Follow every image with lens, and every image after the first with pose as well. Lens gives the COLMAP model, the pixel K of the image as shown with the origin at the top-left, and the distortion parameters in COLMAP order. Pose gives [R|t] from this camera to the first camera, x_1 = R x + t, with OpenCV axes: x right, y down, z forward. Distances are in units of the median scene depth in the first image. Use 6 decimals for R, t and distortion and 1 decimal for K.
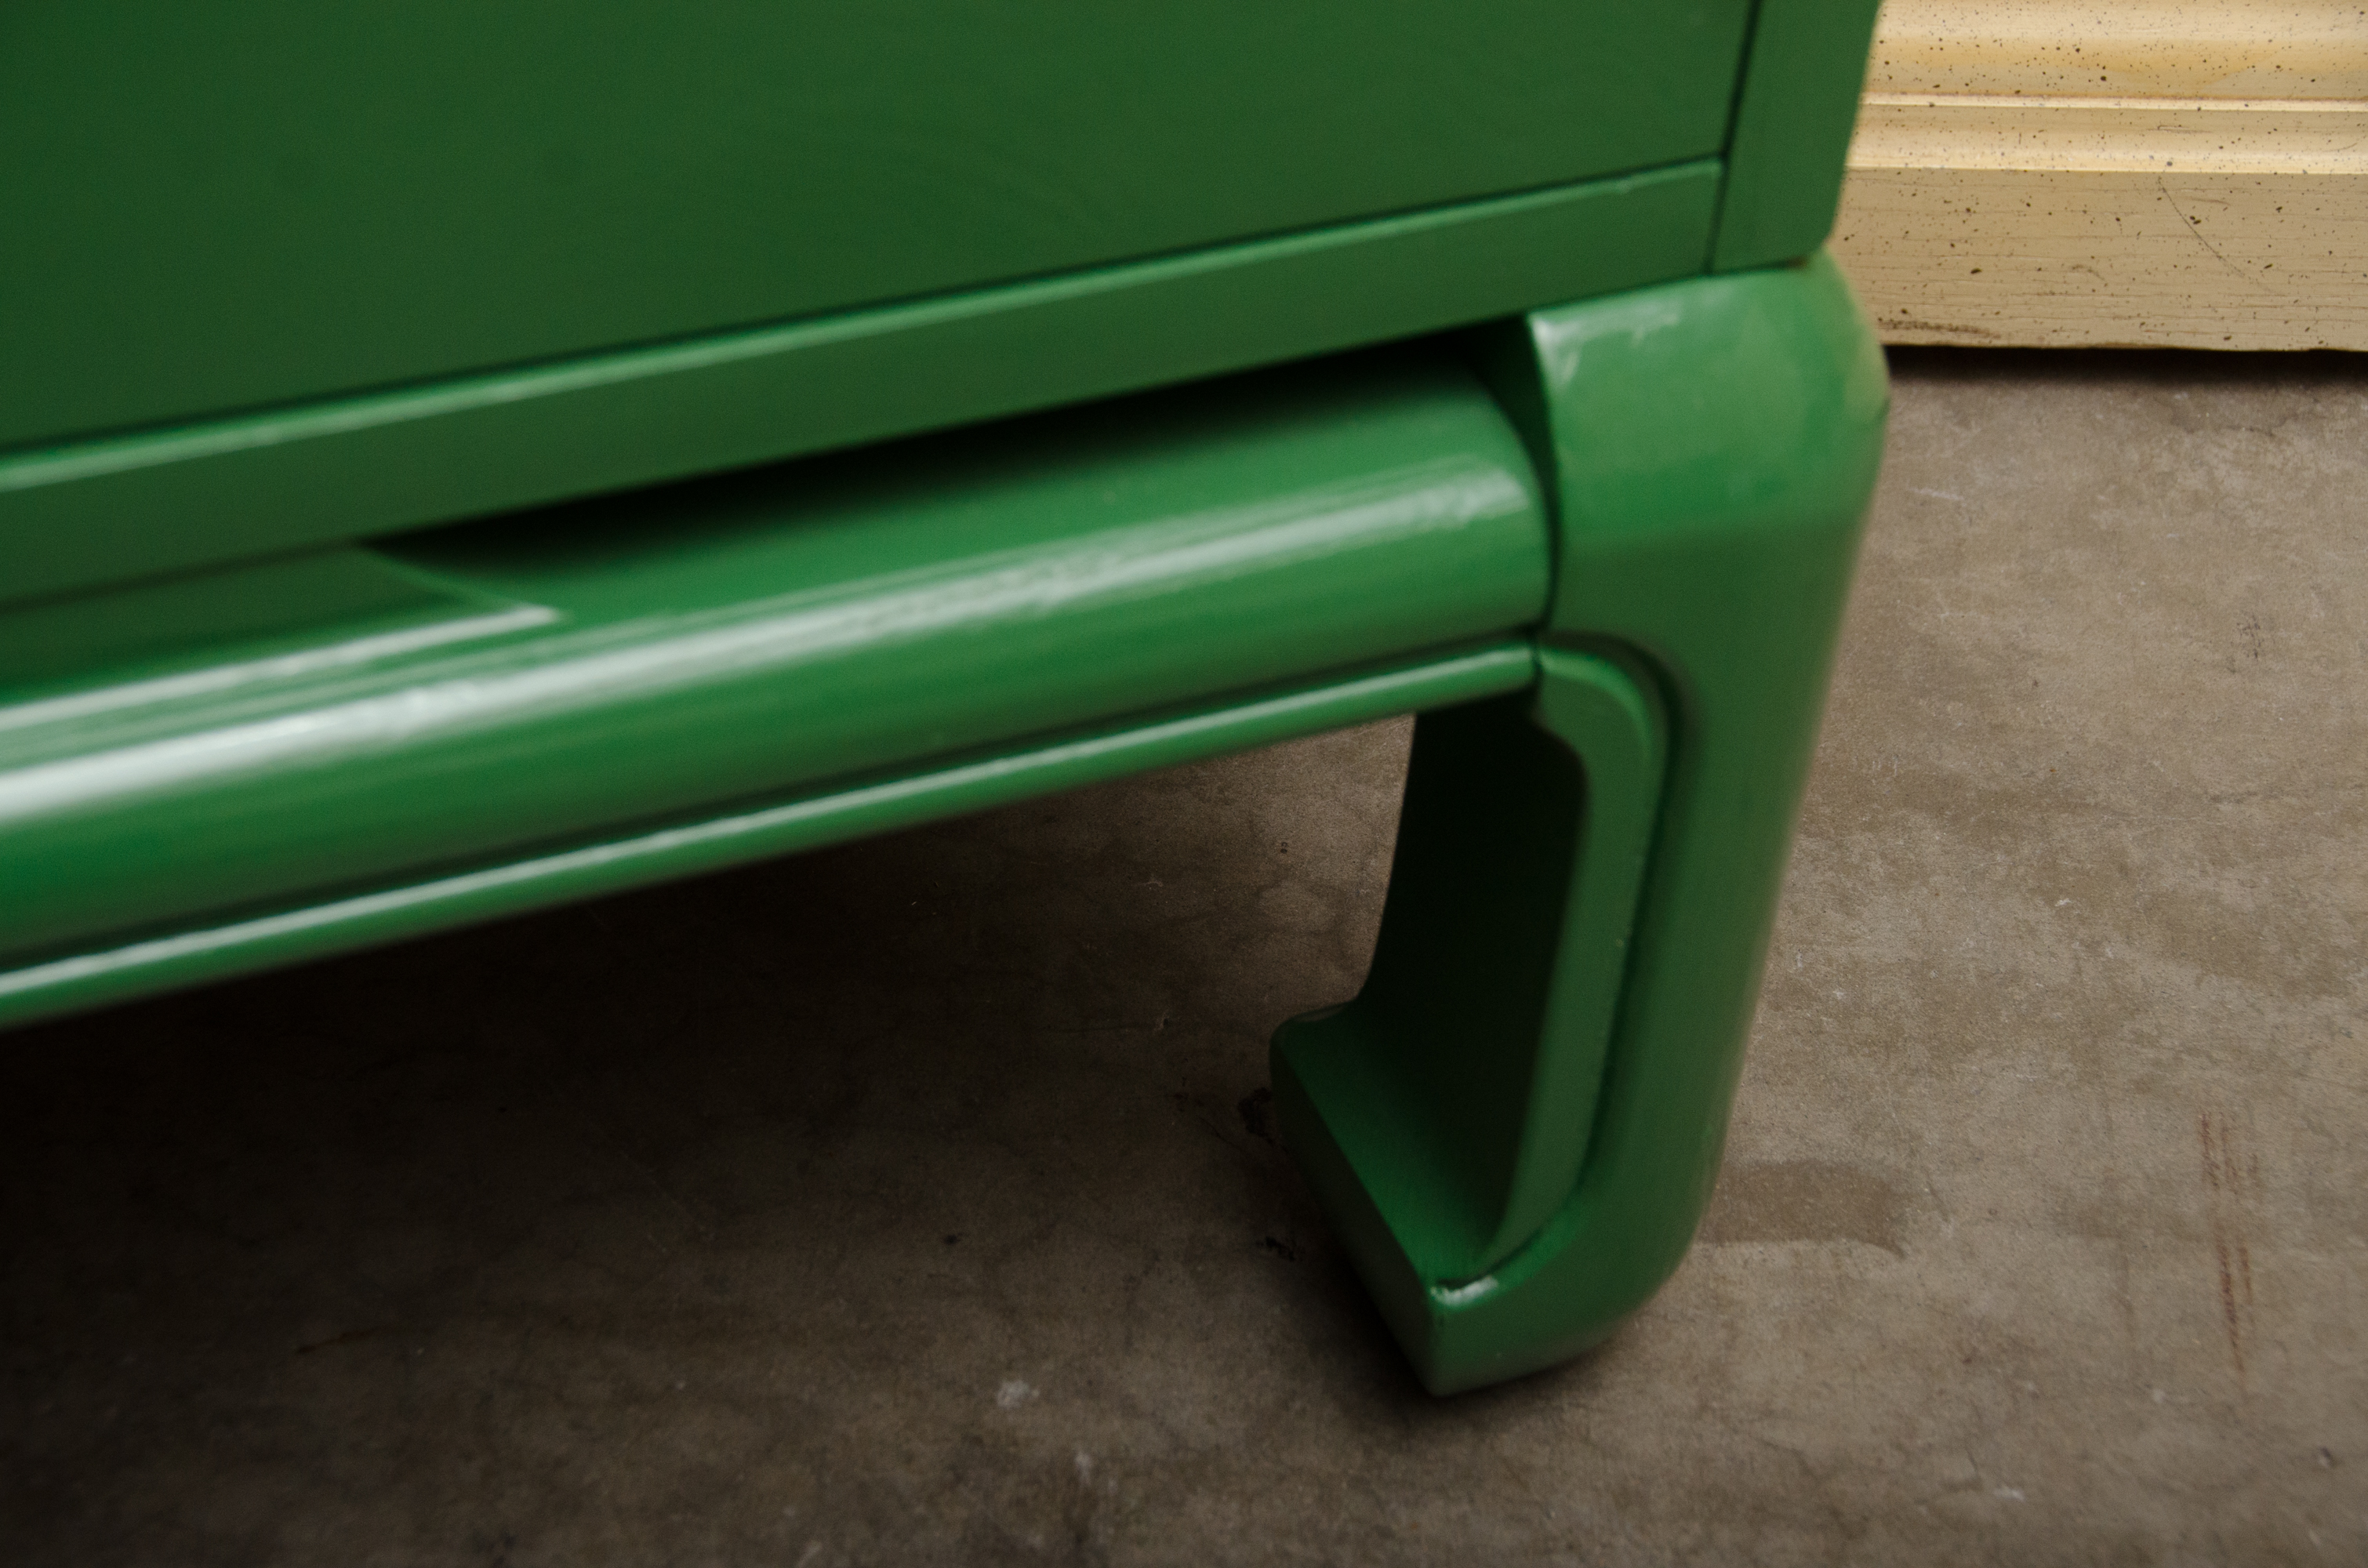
lens RADIAL K [[4918.0, 0, 1162.0], [0, 4918.0, 778.8], [0, 0, 1]] dist [0.314371, 0.000000]
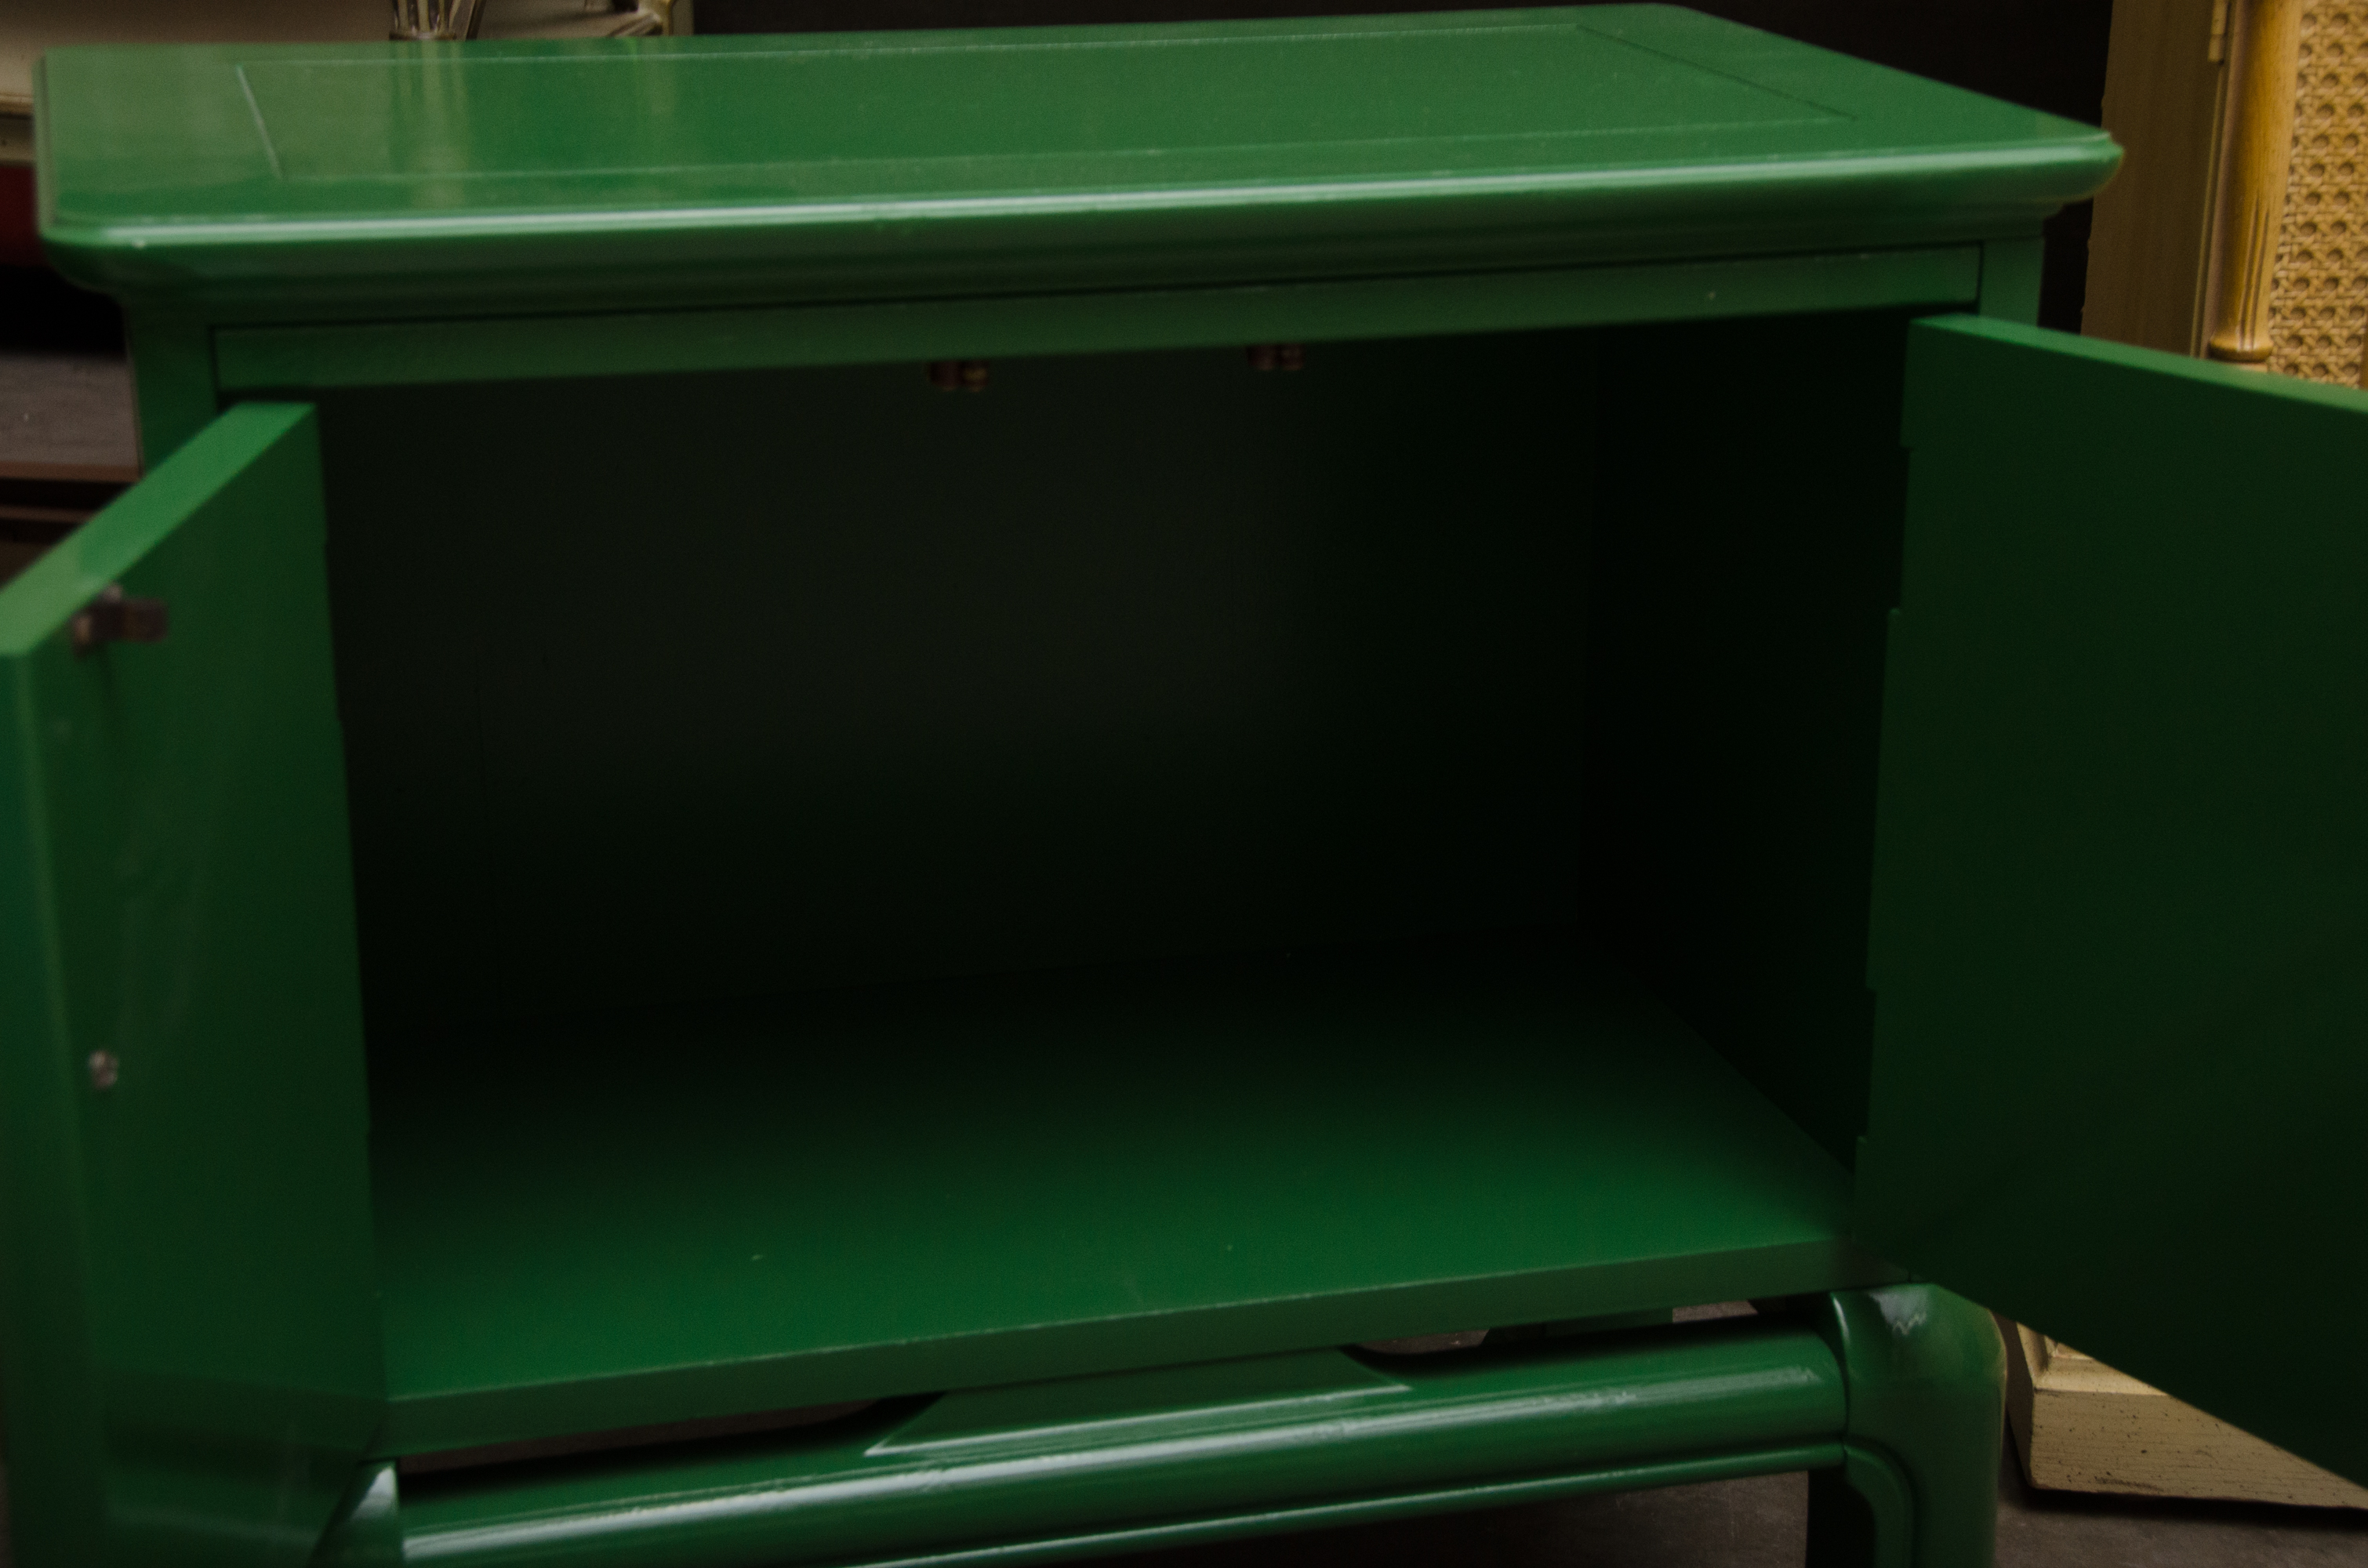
lens RADIAL K [[4093.0, 0, 1167.9], [0, 4093.0, 796.6], [0, 0, 1]] dist [0.342292, 0.000000]
pose [[0.987577, -0.027433, -0.154721, 0.059446], [-0.036995, 0.916370, -0.398620, 0.384598], [0.152717, 0.399392, 0.903971, -0.728869]]
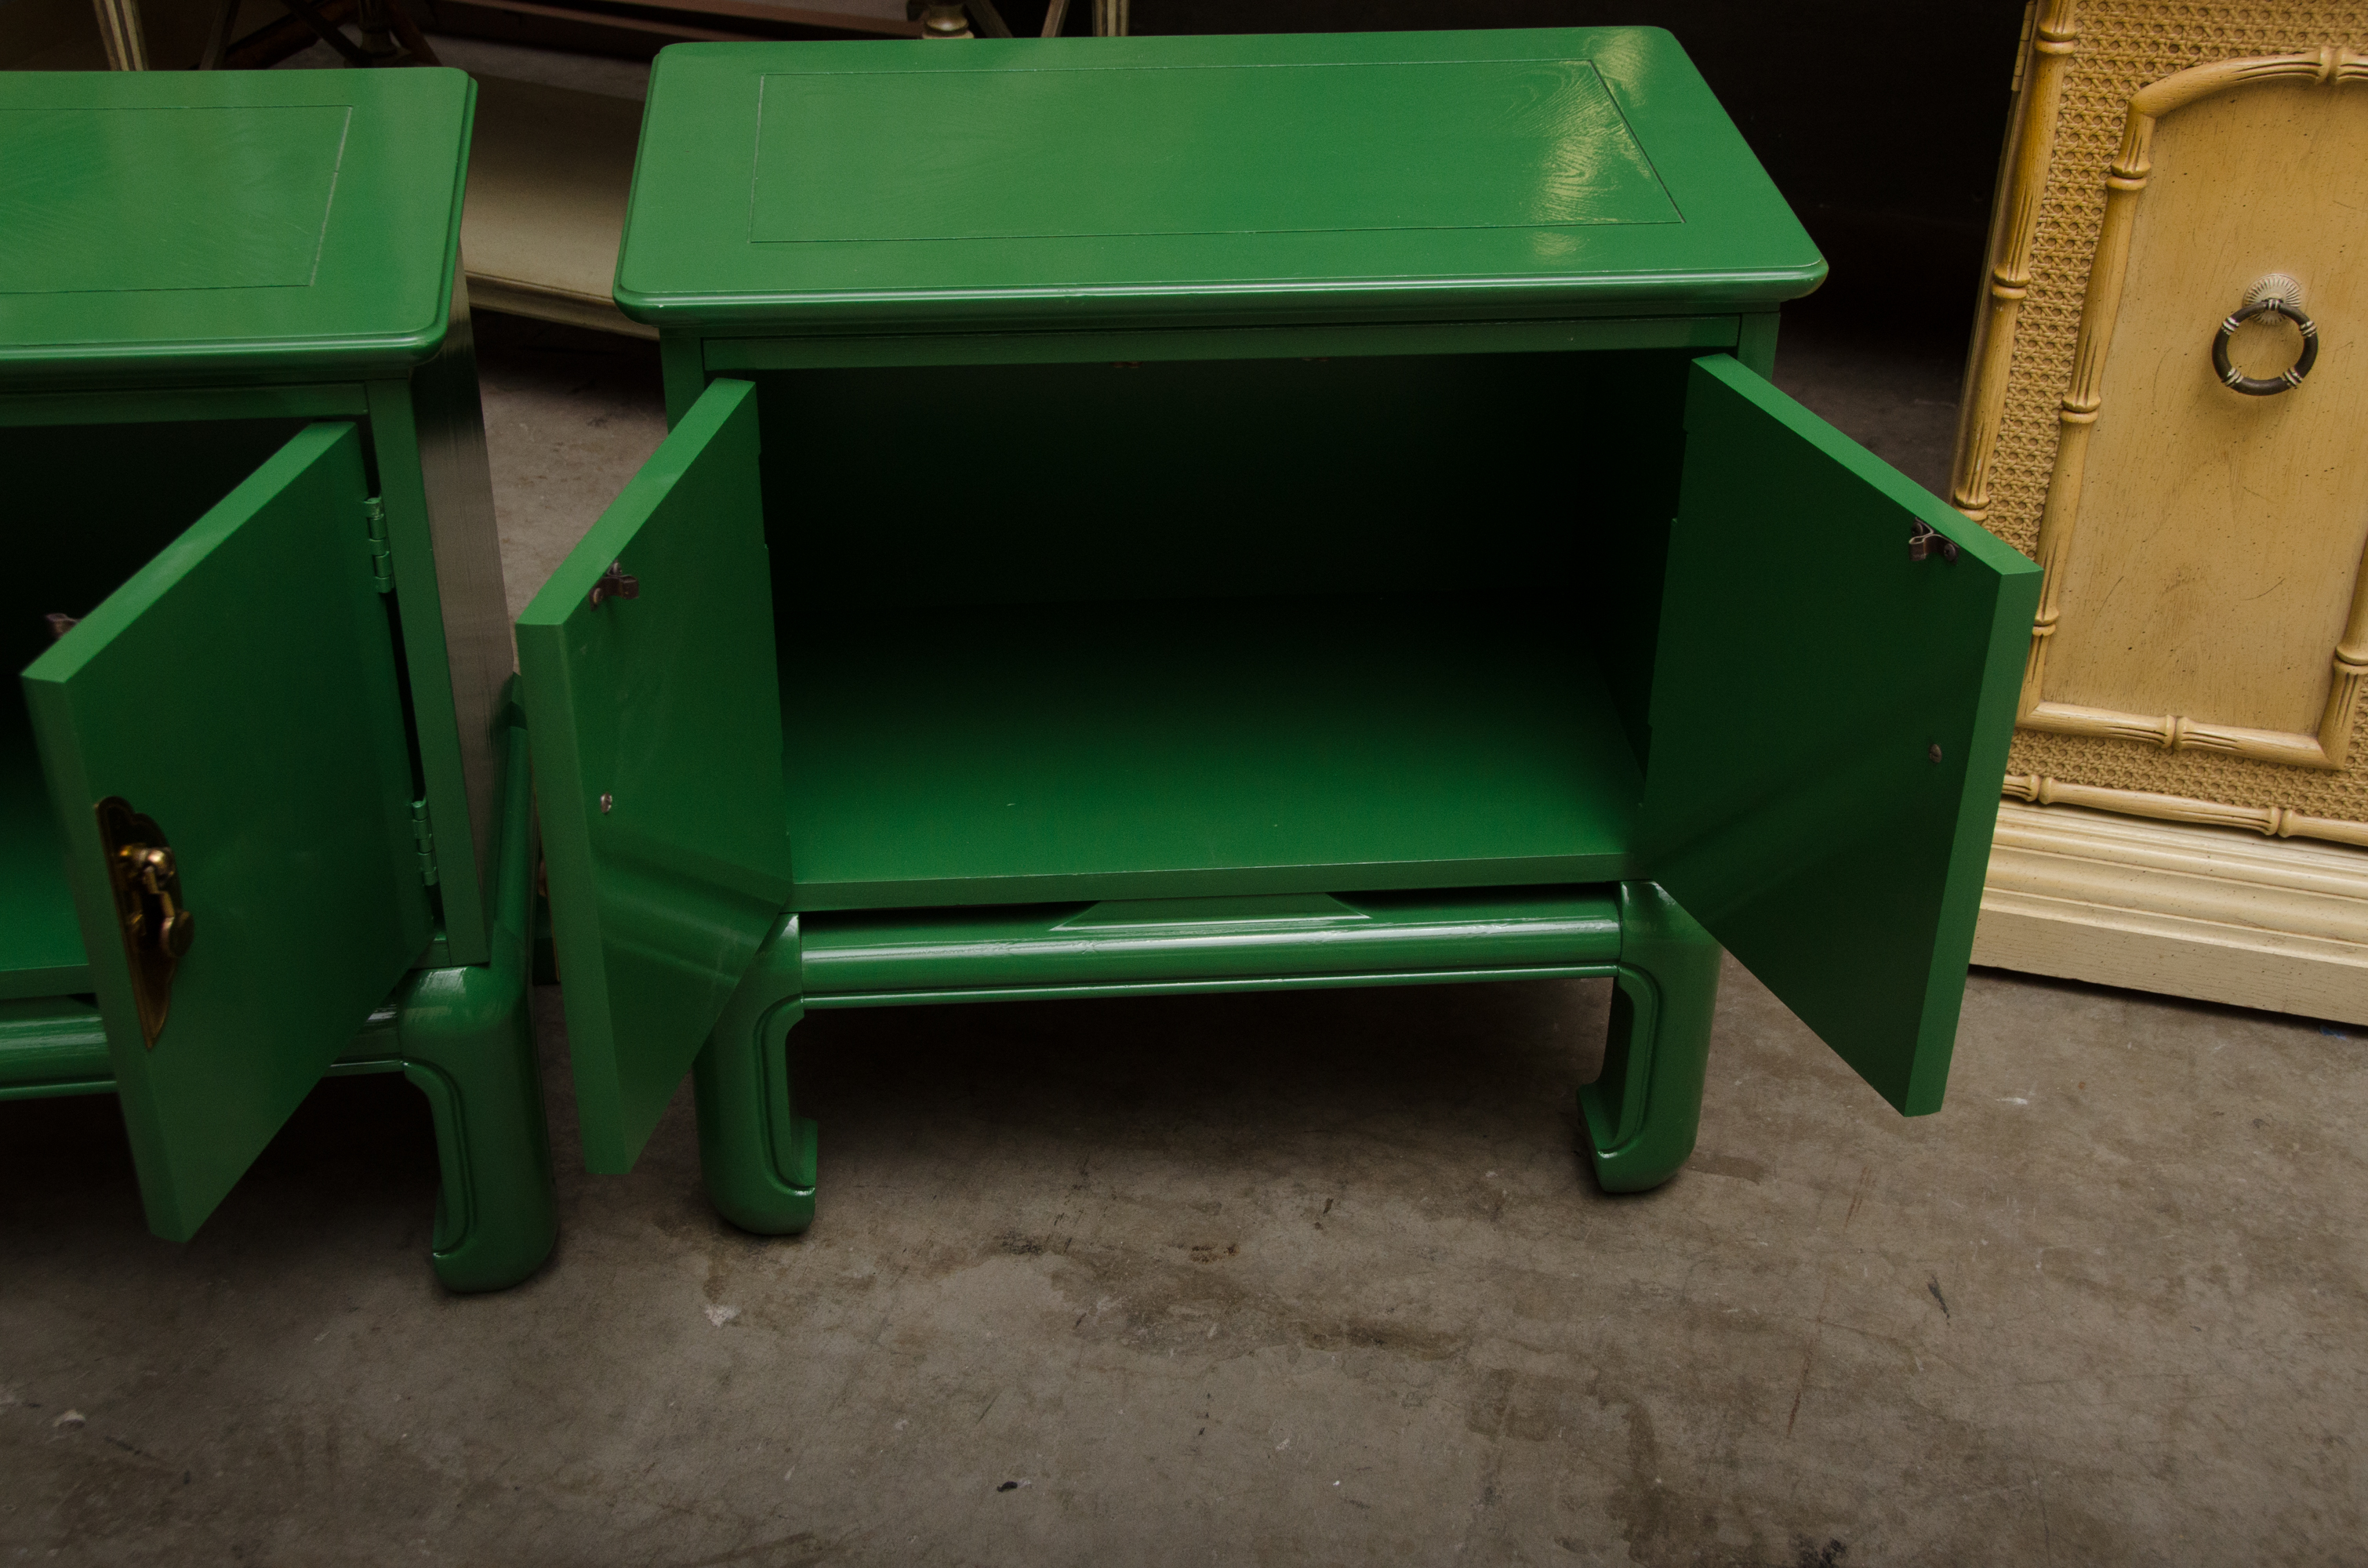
lens RADIAL K [[3198.8, 0, 1176.9], [0, 3198.8, 779.3], [0, 0, 1]] dist [0.118512, 0.000000]
pose [[0.948117, 0.112018, -0.297533, 0.397623], [-0.159926, 0.976887, -0.141830, 0.201420], [0.274769, 0.182055, 0.944118, -1.264056]]
